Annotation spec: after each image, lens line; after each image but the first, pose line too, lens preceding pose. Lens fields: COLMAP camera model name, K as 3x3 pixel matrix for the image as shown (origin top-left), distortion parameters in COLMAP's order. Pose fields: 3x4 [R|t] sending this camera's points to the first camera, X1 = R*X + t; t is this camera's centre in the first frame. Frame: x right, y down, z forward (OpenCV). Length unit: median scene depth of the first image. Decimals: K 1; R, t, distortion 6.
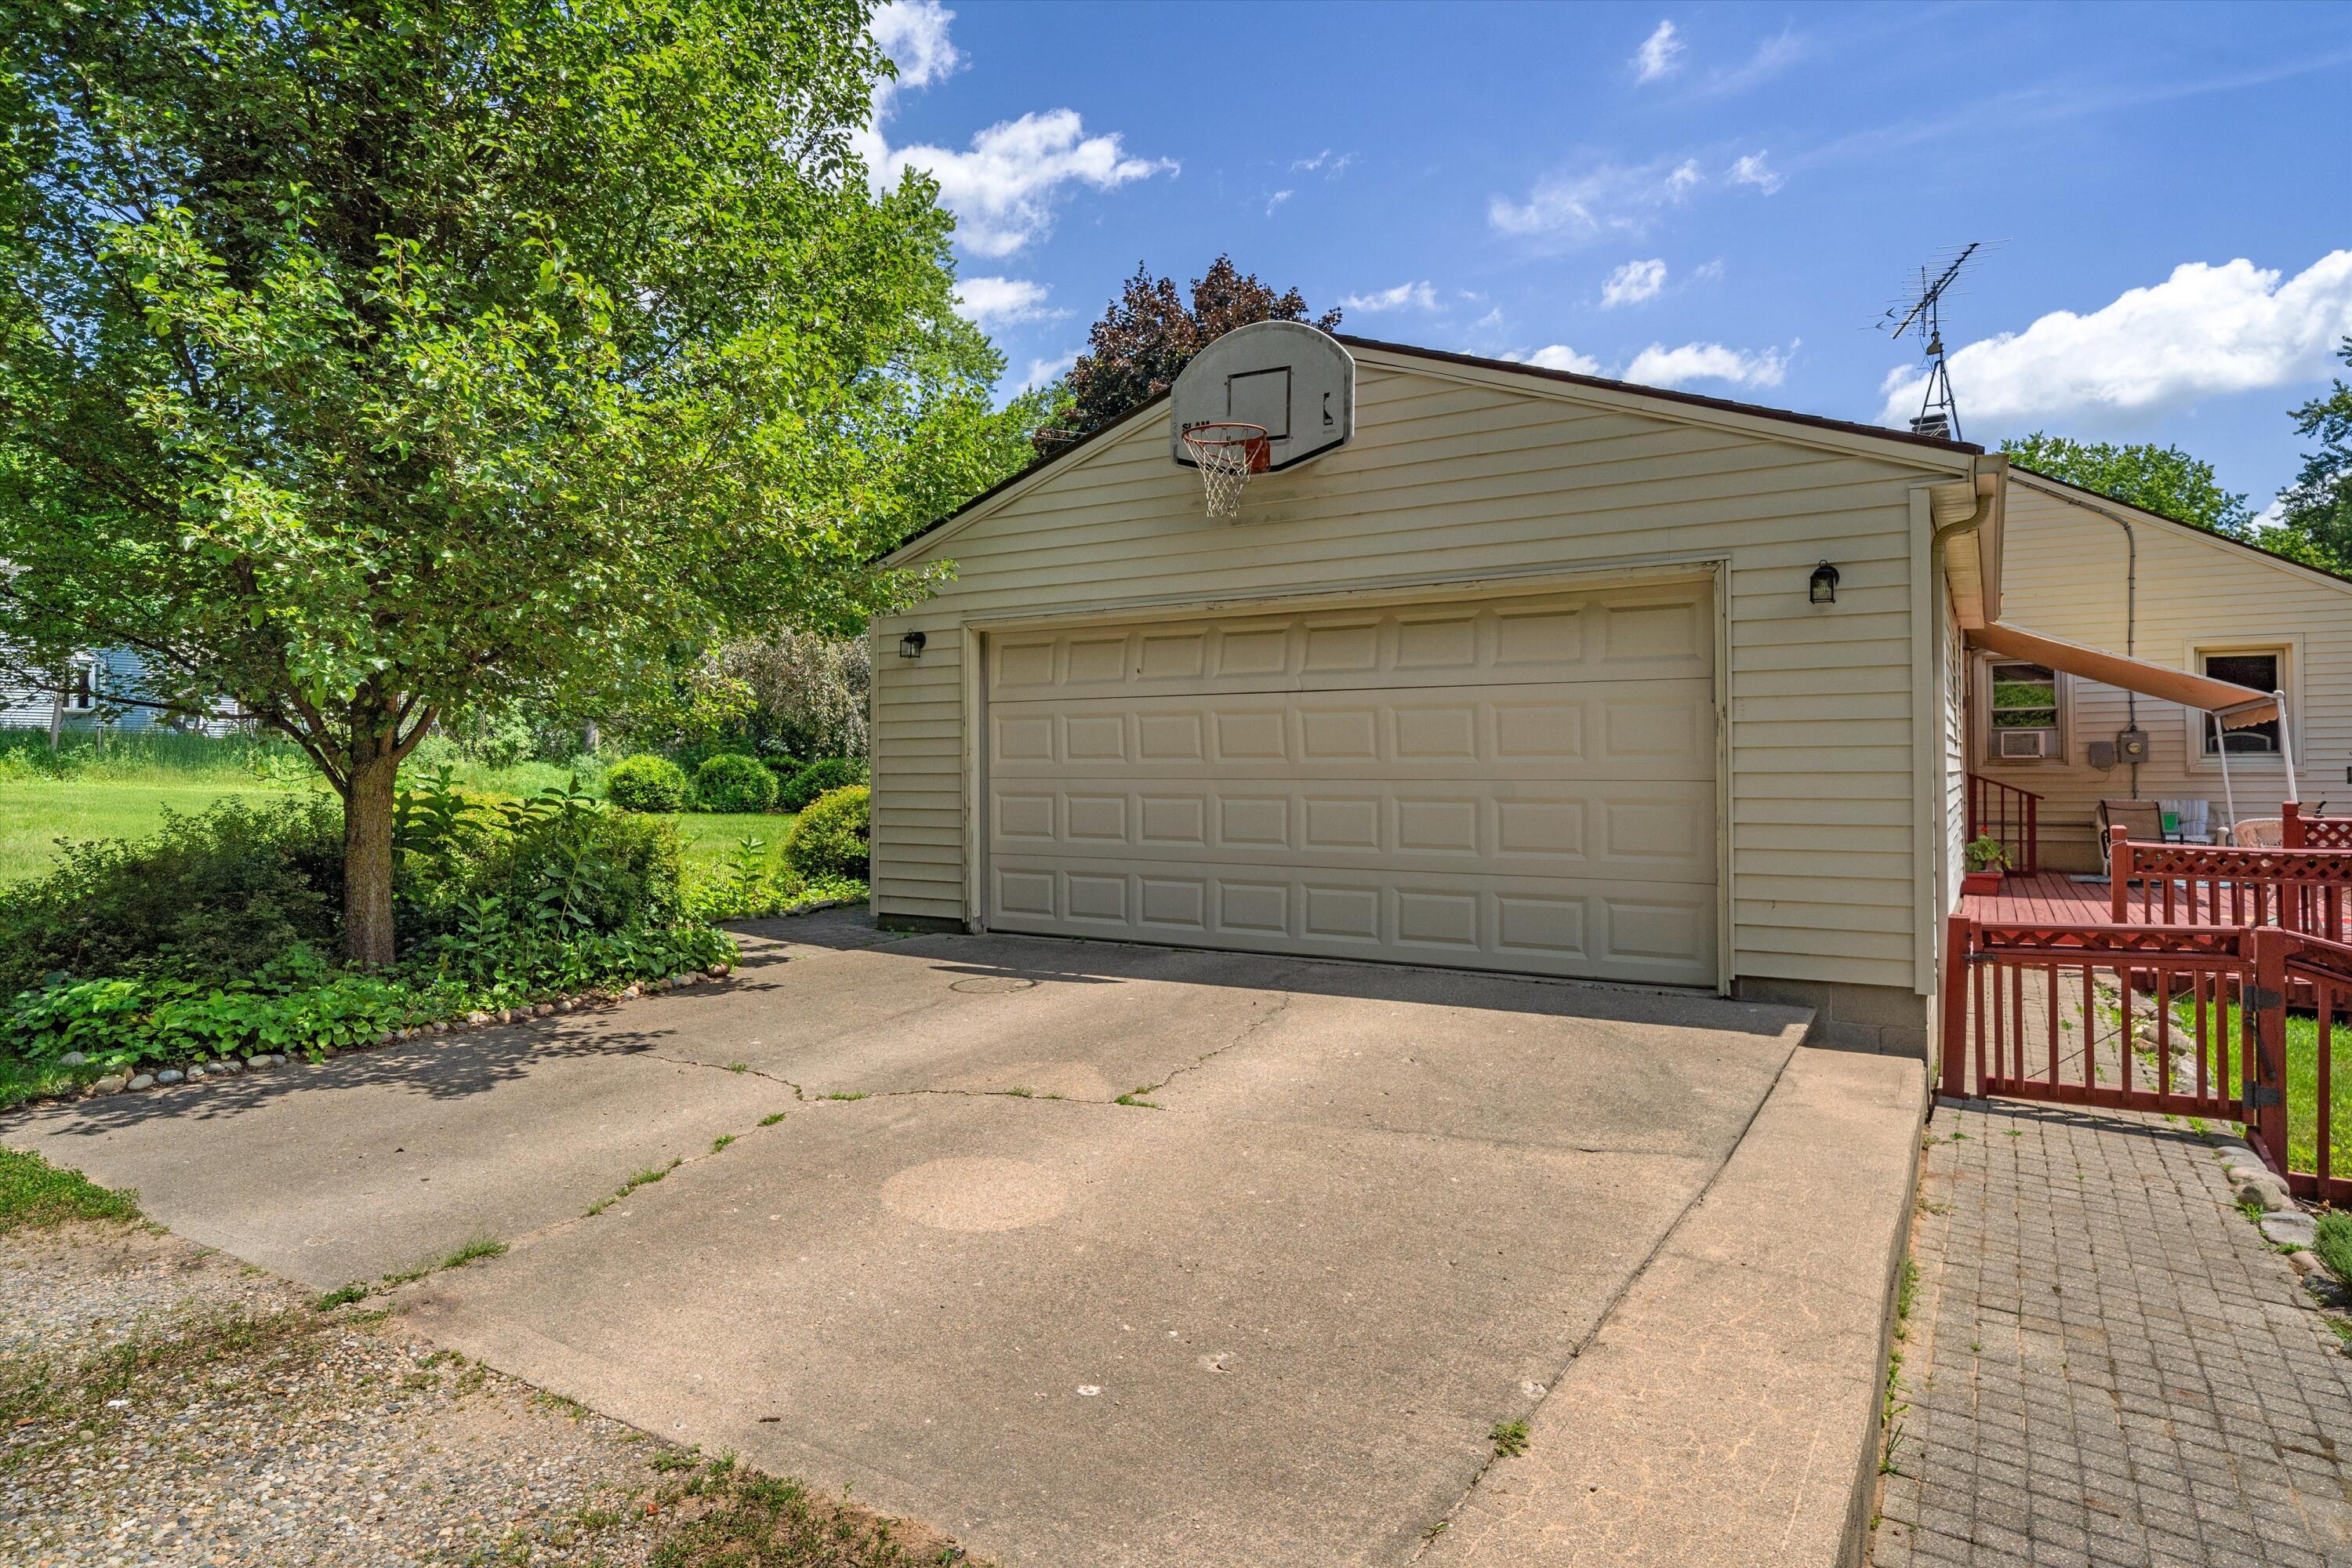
lens RADIAL K [[1392.0, 0, 1233.8], [0, 1392.0, 752.2], [0, 0, 1]] dist [-0.003174, -0.000619]
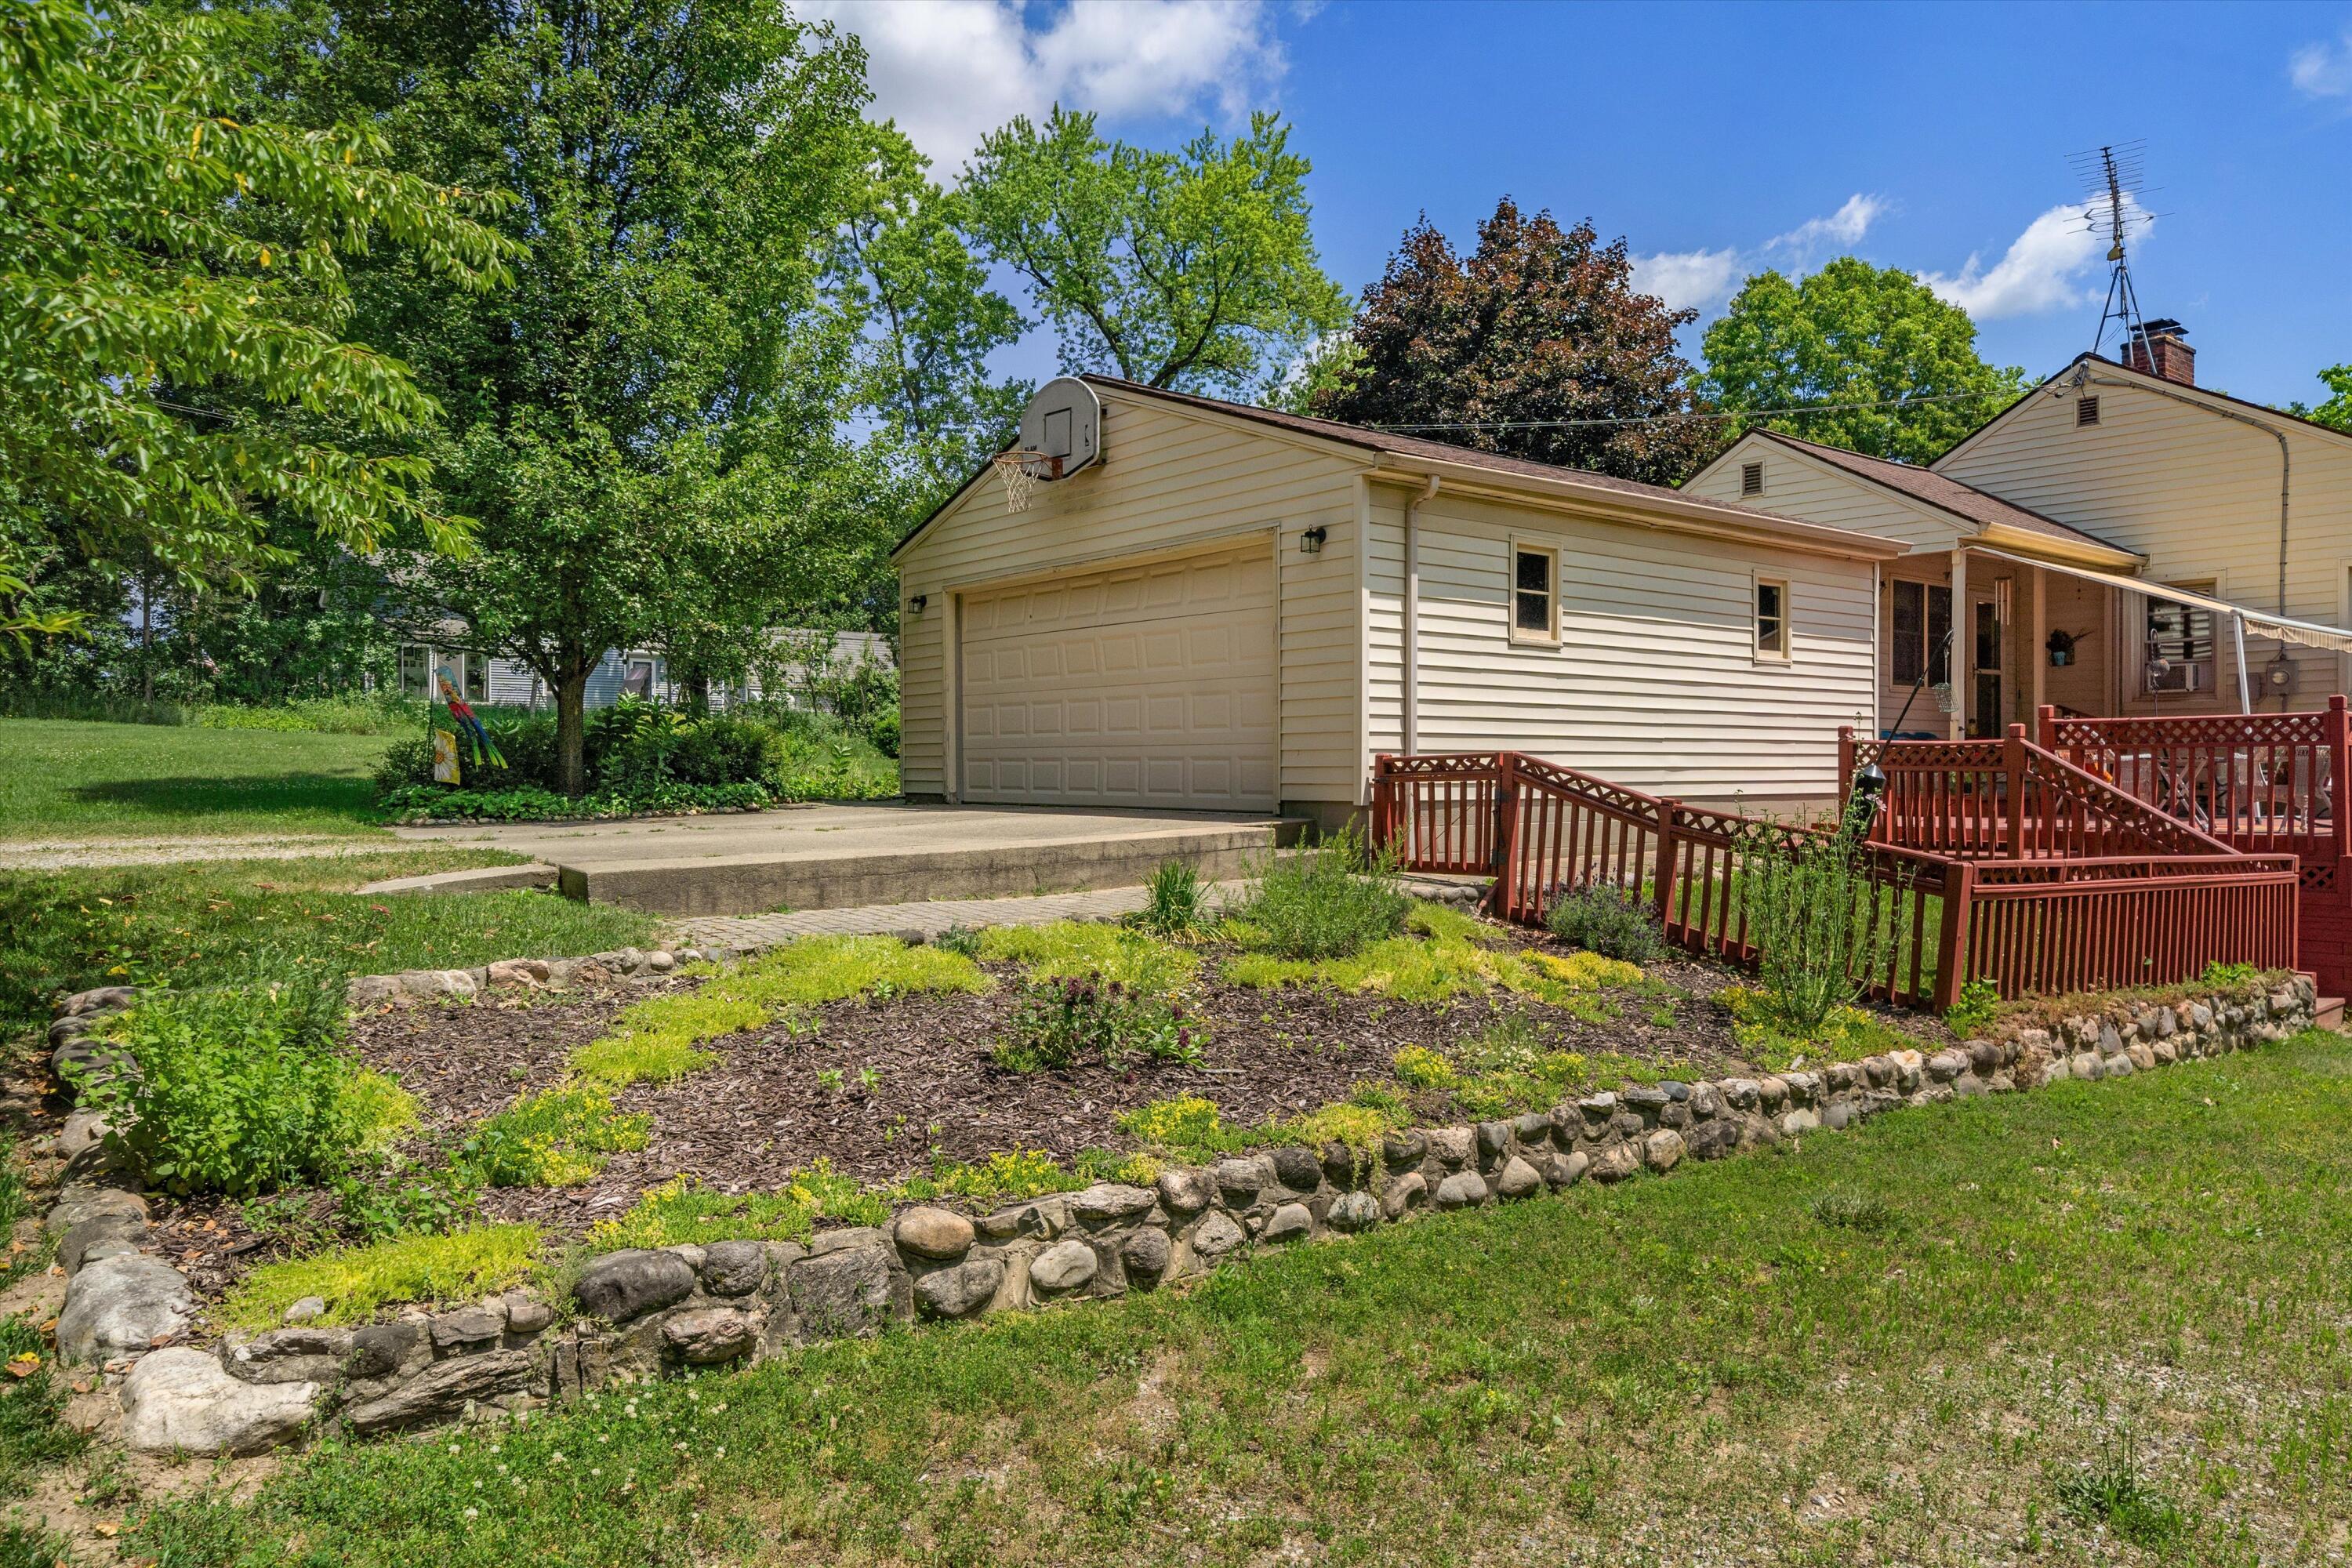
lens RADIAL K [[1633.0, 0, 1180.3], [0, 1633.0, 786.6], [0, 0, 1]] dist [-0.008608, -0.001678]
pose [[0.938974, 0.004323, -0.343960, 0.611006], [0.004960, 0.999647, 0.026104, 0.068634], [0.343951, -0.026217, 0.938621, -0.499703]]
